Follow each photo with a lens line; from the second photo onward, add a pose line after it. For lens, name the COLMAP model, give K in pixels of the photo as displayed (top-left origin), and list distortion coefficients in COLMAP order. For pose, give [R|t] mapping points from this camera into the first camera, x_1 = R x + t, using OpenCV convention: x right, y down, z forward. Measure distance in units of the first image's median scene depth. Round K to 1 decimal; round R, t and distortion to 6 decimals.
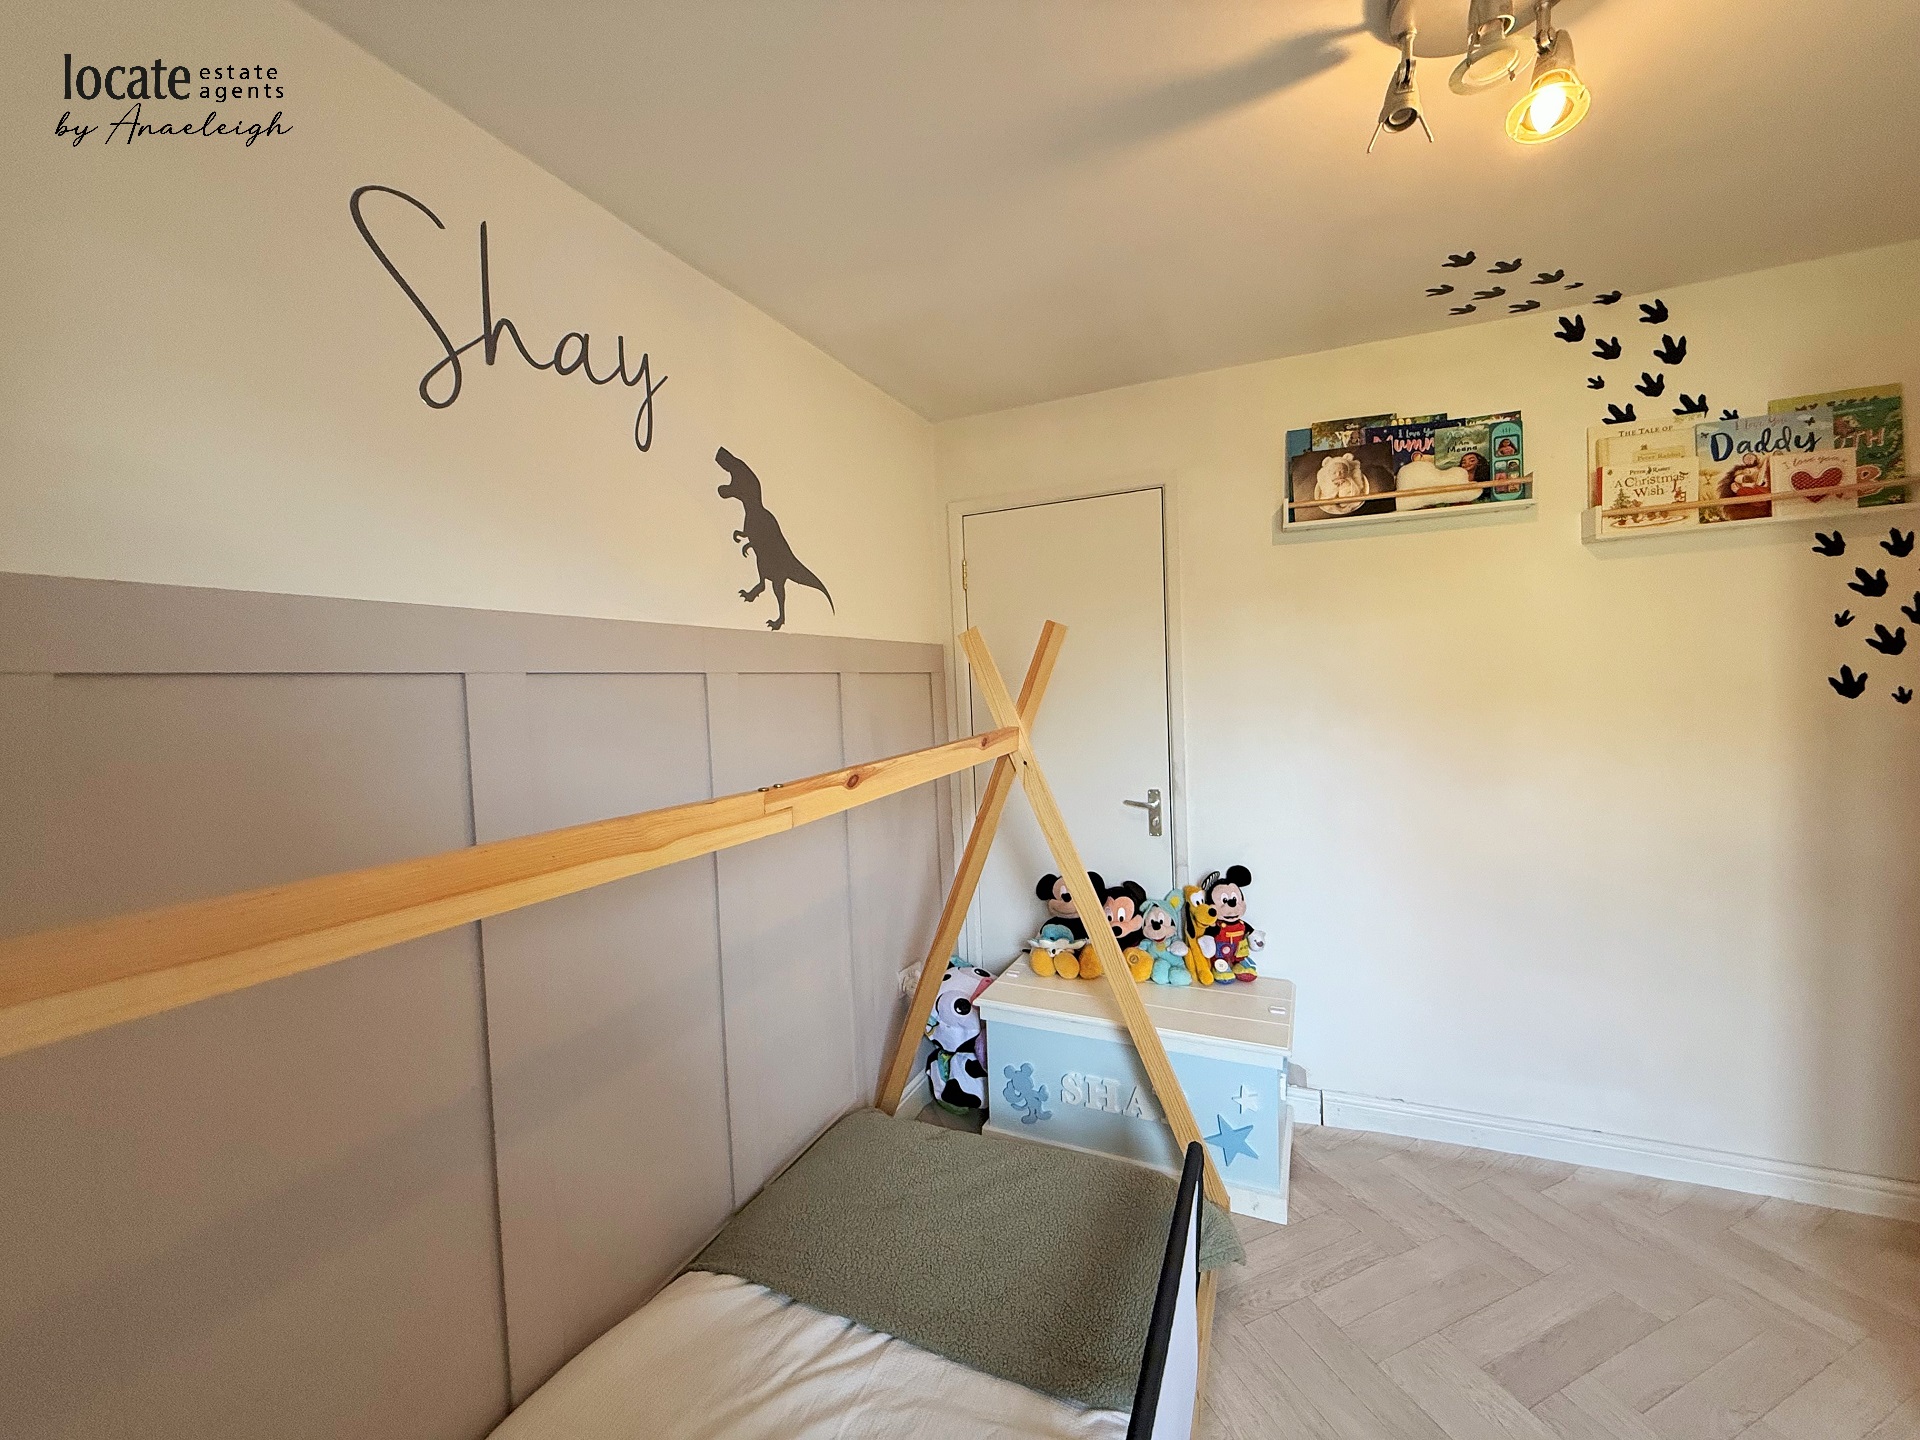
lens RADIAL K [[764.0, 0, 954.9], [0, 764.0, 718.8], [0, 0, 1]] dist [0.002073, -0.000875]
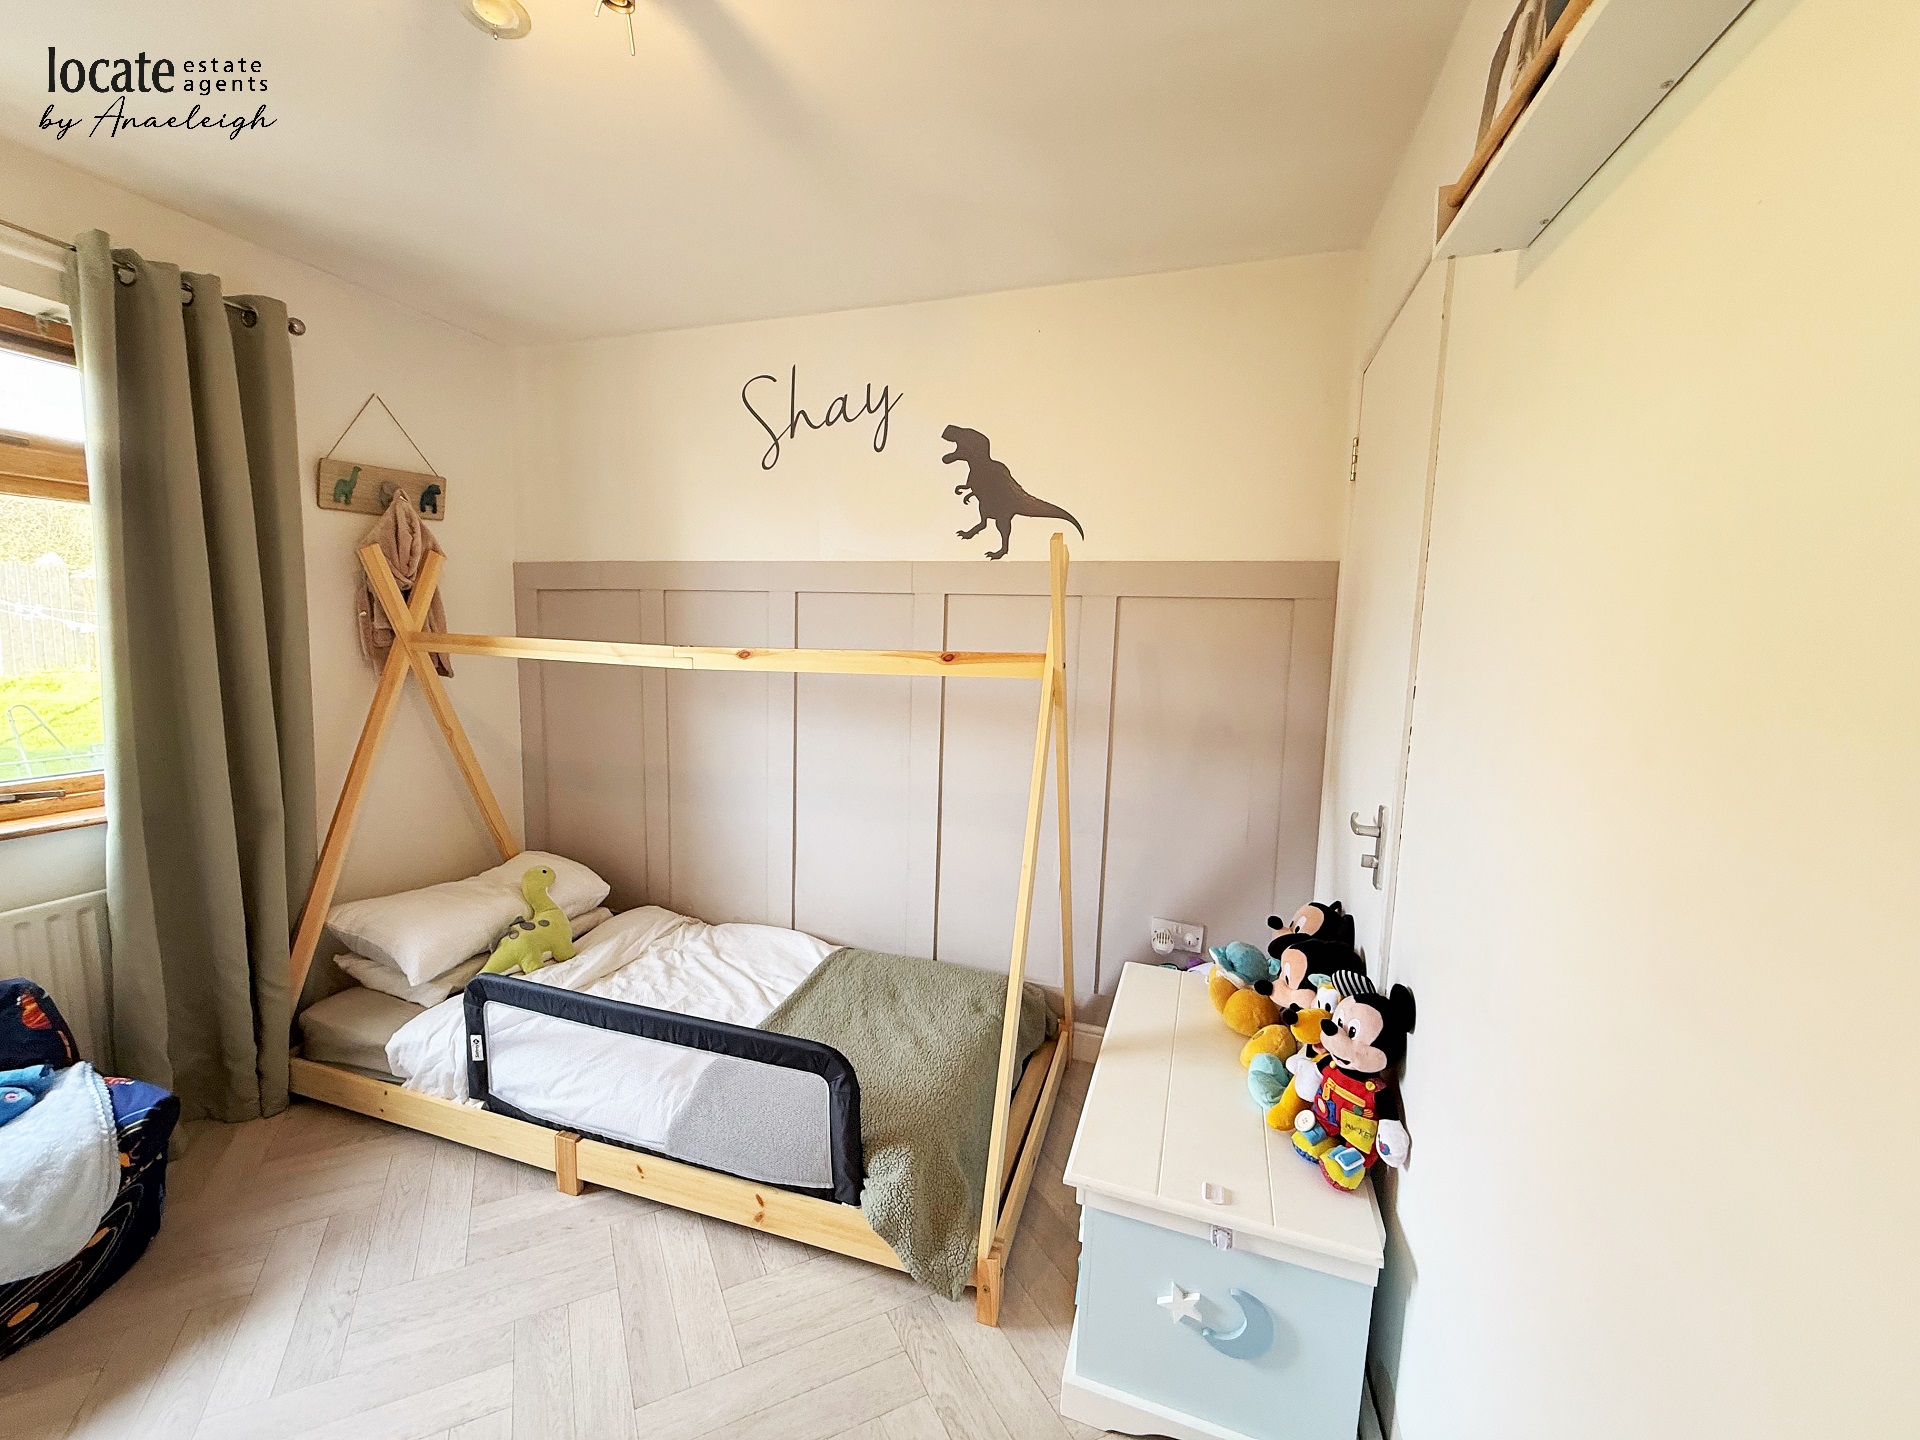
lens RADIAL K [[764.0, 0, 955.3], [0, 764.0, 717.9], [0, 0, 1]] dist [0.002073, -0.000875]
pose [[0.107532, 0.158682, -0.981457, 1.081519], [-0.075431, 0.985637, 0.151093, -0.048434], [0.991336, 0.057784, 0.117957, 0.860603]]
